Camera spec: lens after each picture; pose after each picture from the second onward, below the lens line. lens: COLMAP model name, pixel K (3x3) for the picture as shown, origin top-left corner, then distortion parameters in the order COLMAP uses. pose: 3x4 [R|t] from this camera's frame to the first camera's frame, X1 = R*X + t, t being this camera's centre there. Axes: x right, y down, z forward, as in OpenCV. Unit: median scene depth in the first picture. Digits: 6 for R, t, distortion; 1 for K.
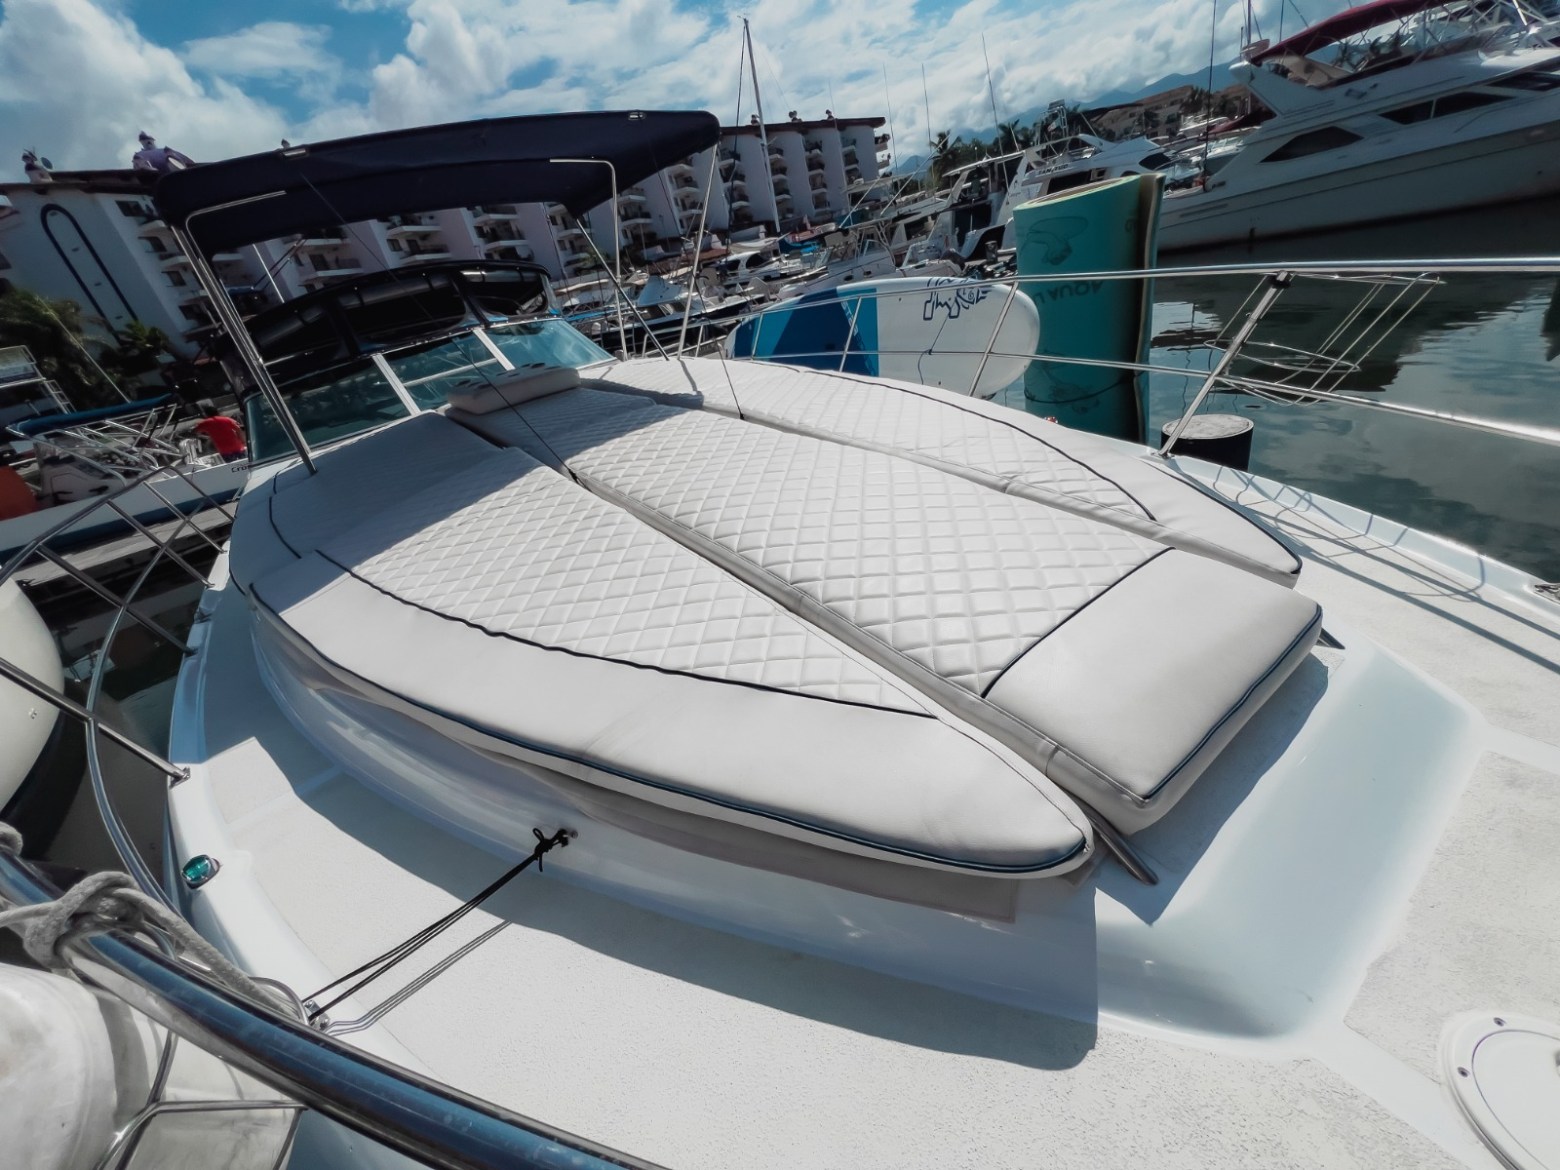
lens RADIAL K [[622.5, 0, 780.0], [0, 622.5, 585.0], [0, 0, 1]] dist [-0.001749, -0.000132]
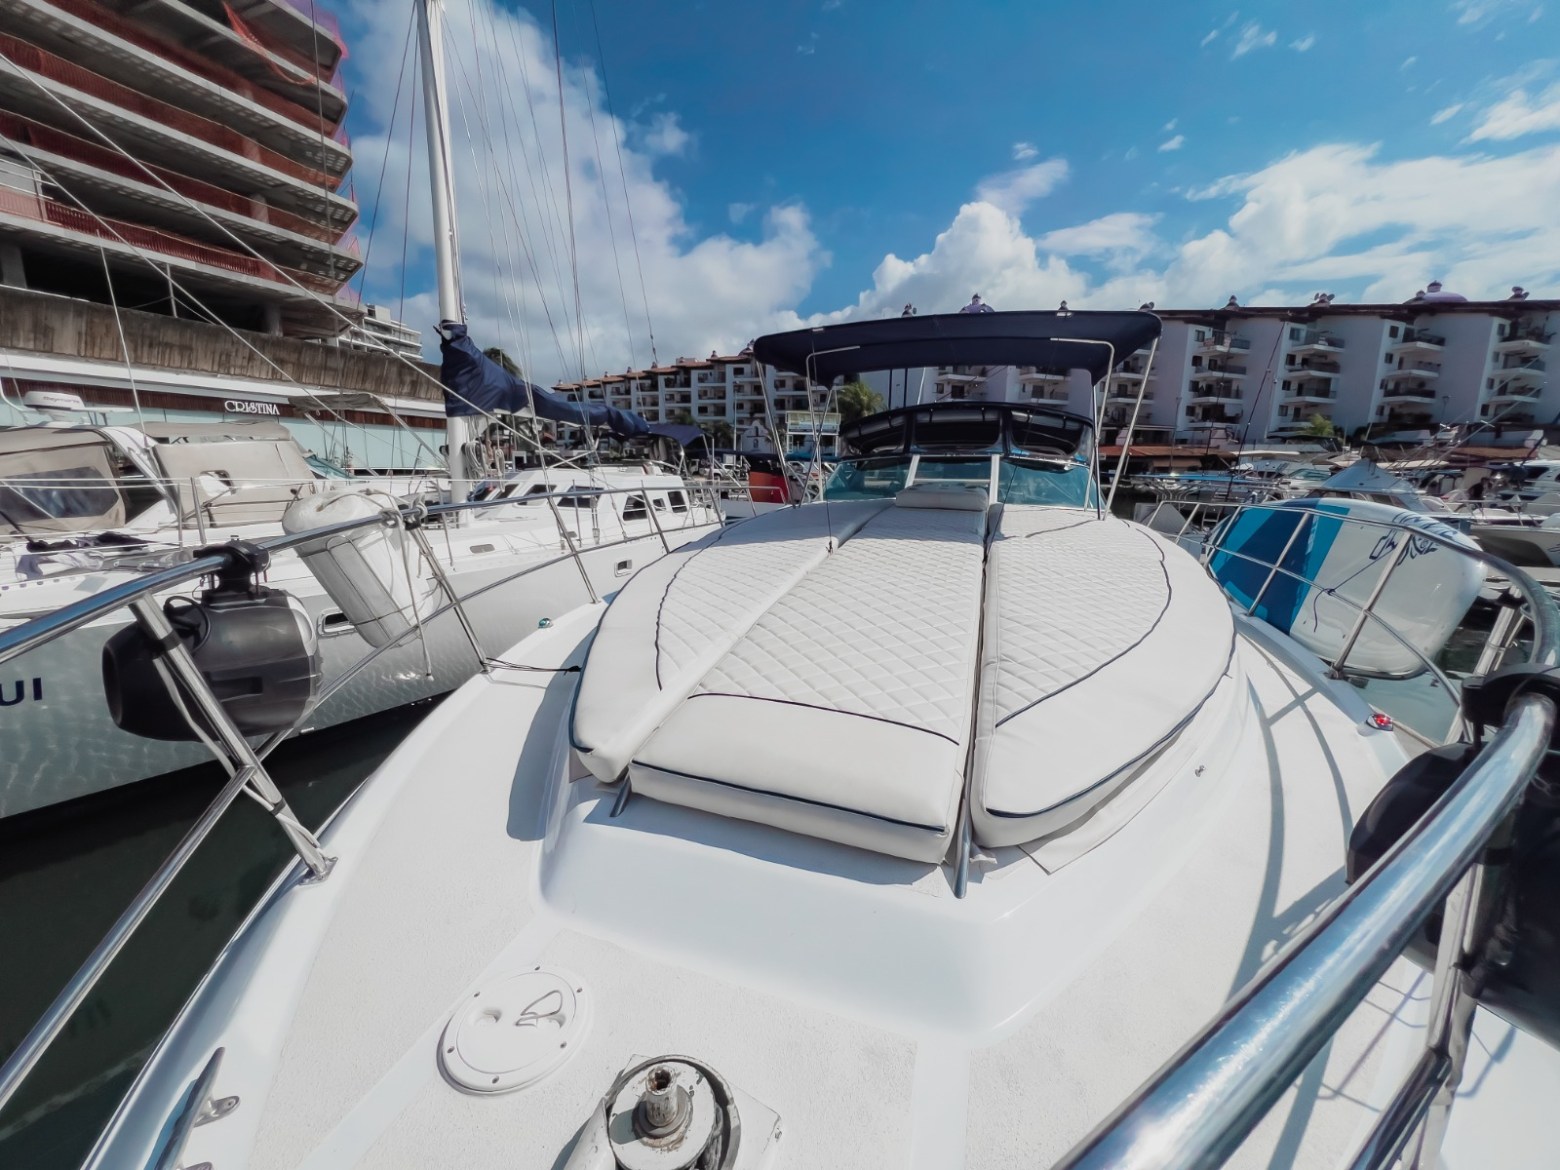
lens RADIAL K [[616.4, 0, 775.5], [0, 616.4, 584.1], [0, 0, 1]] dist [0.002644, -0.000224]
pose [[0.553551, 0.366141, -0.748012, 0.249047], [-0.502653, 0.863015, 0.050455, -0.040650], [0.664019, 0.348061, 0.661764, 0.011022]]
